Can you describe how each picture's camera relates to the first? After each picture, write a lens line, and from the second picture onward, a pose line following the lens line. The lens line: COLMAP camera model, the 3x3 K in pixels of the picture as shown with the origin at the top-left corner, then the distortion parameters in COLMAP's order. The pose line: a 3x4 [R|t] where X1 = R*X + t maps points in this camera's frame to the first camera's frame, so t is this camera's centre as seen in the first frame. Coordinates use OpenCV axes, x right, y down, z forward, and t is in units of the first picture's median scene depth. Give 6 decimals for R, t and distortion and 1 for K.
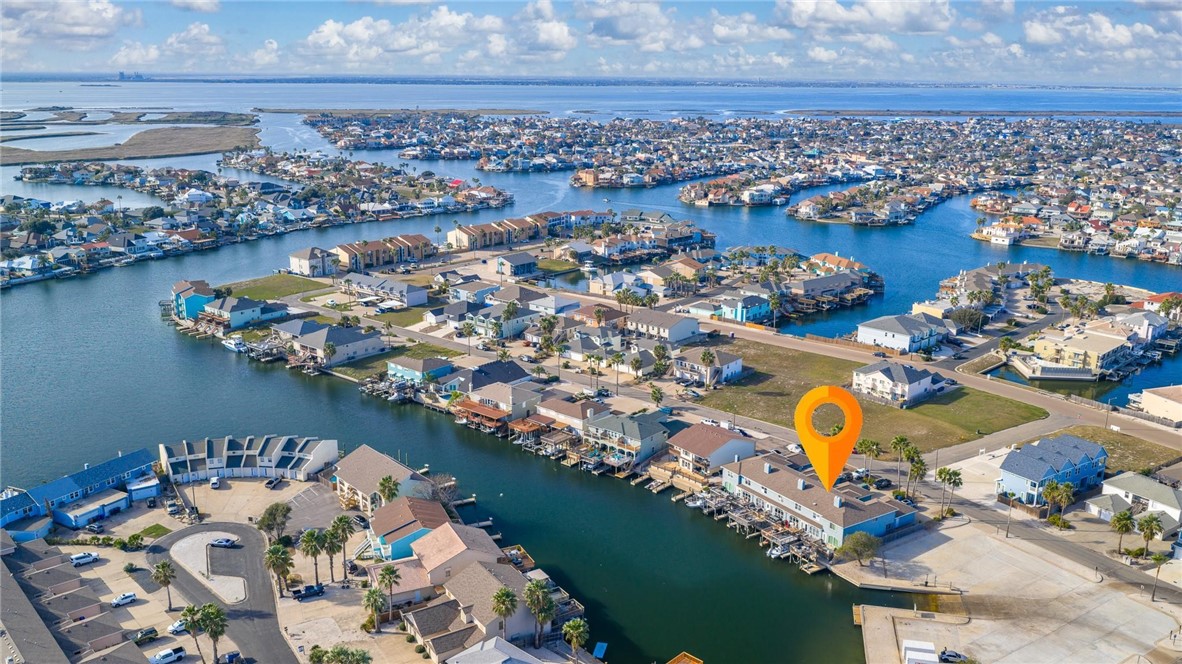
lens RADIAL K [[975.7, 0, 591.0], [0, 975.7, 332.0], [0, 0, 1]] dist [-0.000253, -0.002976]
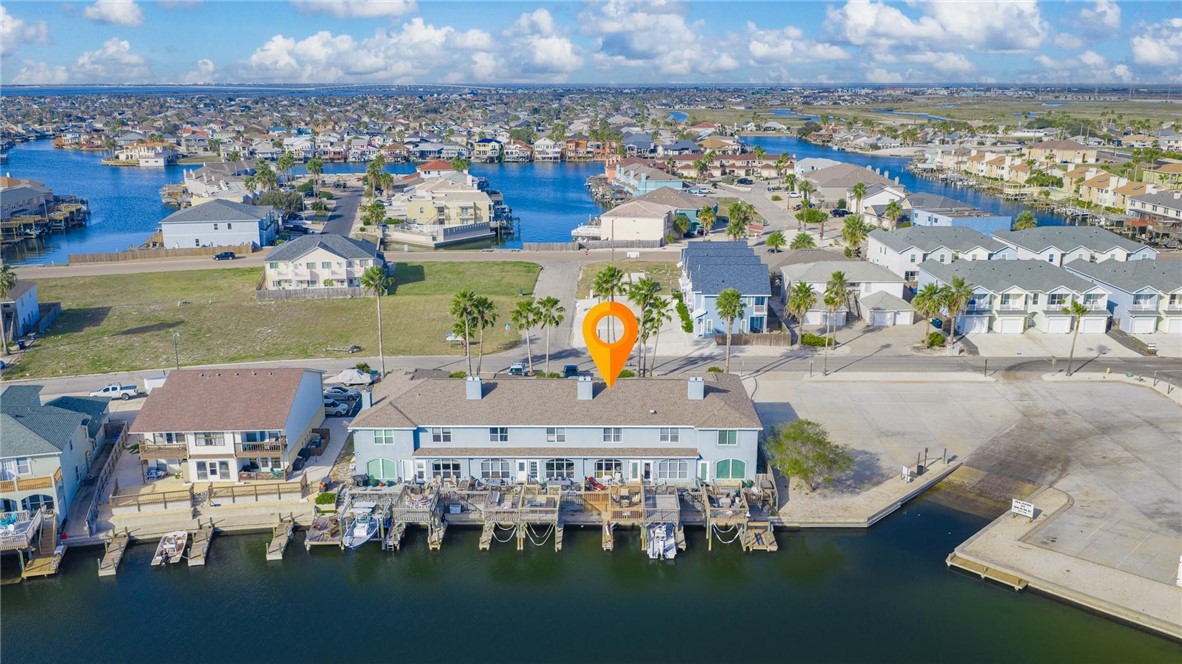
lens RADIAL K [[975.7, 0, 591.0], [0, 975.7, 332.0], [0, 0, 1]] dist [-0.000253, -0.002976]
pose [[0.549019, -0.214002, 0.807949, -0.113042], [0.220163, 0.969555, 0.107202, 0.074565], [-0.806292, 0.119024, 0.579419, 0.644168]]
